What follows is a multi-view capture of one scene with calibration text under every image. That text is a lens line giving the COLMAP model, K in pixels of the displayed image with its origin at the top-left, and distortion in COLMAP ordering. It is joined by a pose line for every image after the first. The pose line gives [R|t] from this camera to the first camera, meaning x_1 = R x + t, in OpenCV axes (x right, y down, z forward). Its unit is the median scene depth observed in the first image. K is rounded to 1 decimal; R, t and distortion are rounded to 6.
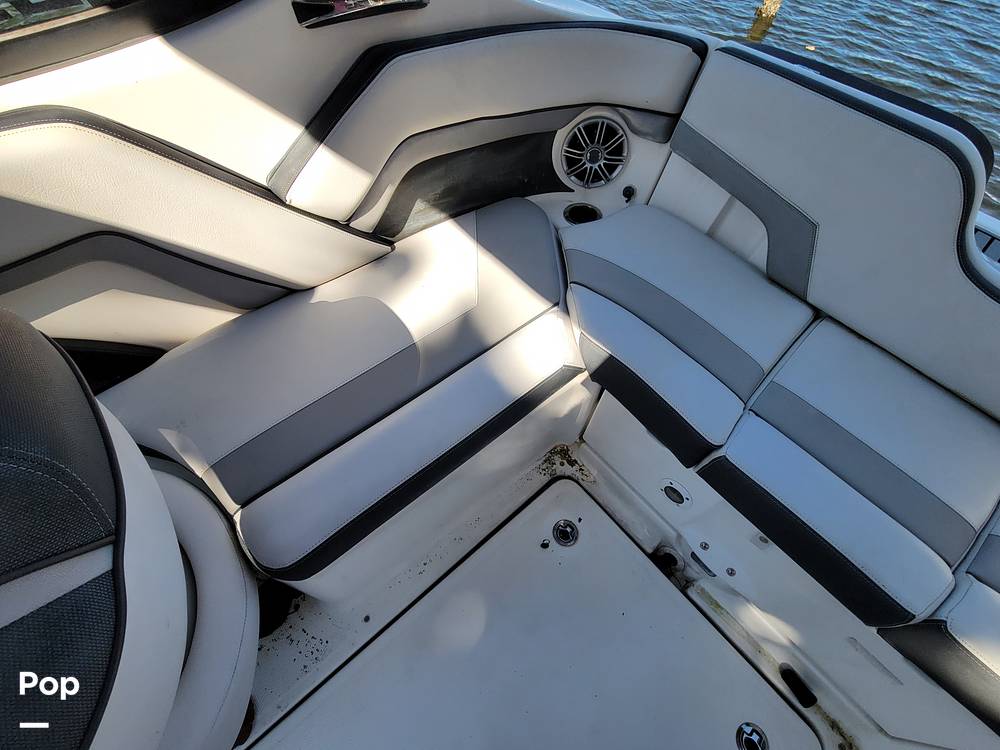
lens RADIAL K [[407.9, 0, 500.0], [0, 407.9, 375.0], [0, 0, 1]] dist [-0.014420, 0.000001]
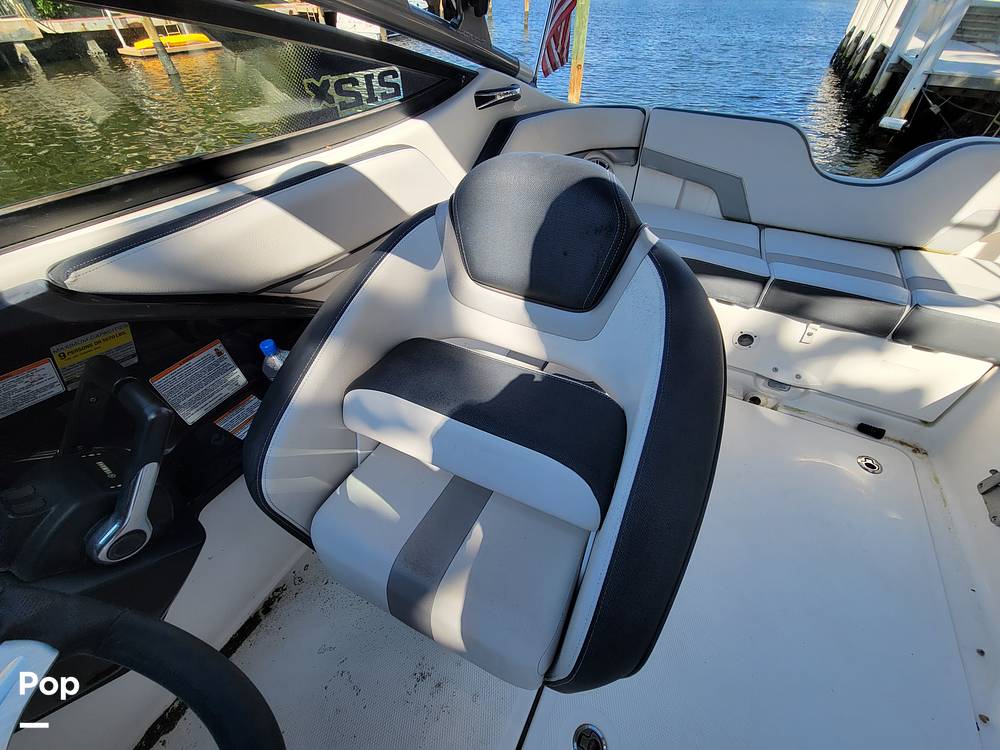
lens RADIAL K [[407.9, 0, 500.0], [0, 407.9, 375.0], [0, 0, 1]] dist [-0.014420, 0.000001]
pose [[0.927494, -0.270616, 0.257916, -0.743739], [0.330357, 0.916241, -0.226642, 0.393862], [-0.174980, 0.295414, 0.939208, -0.200193]]
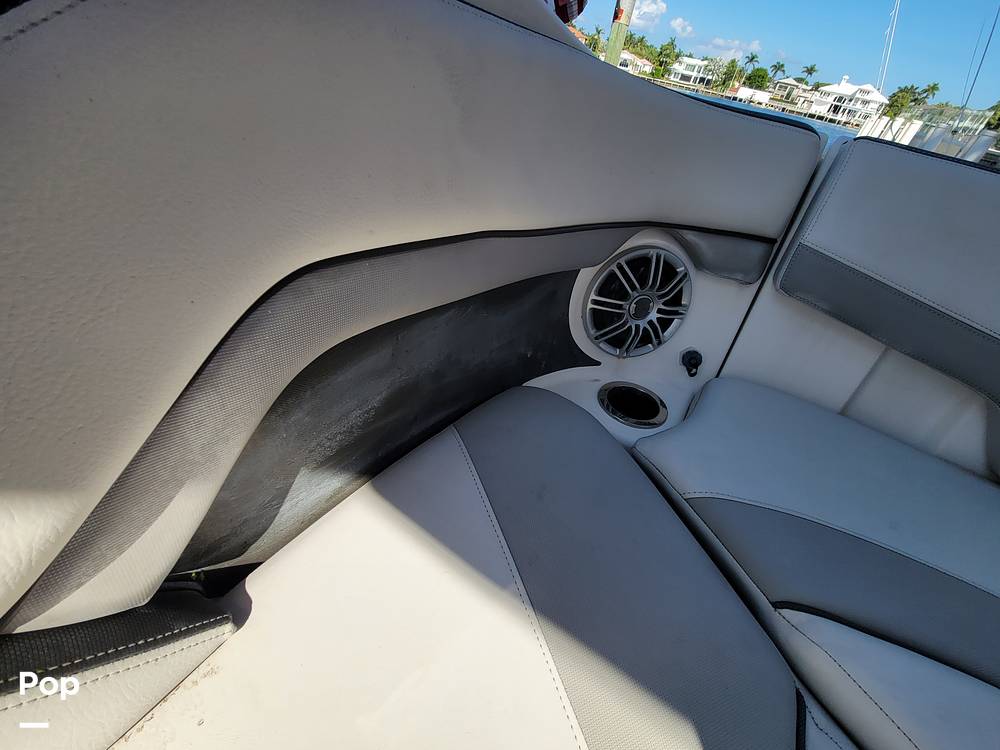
lens RADIAL K [[407.9, 0, 500.0], [0, 407.9, 375.0], [0, 0, 1]] dist [-0.014420, 0.000001]
pose [[0.945078, -0.091609, 0.313745, -0.150465], [0.194292, 0.929367, -0.313891, -0.316878], [-0.262829, 0.357609, 0.896123, 0.584894]]
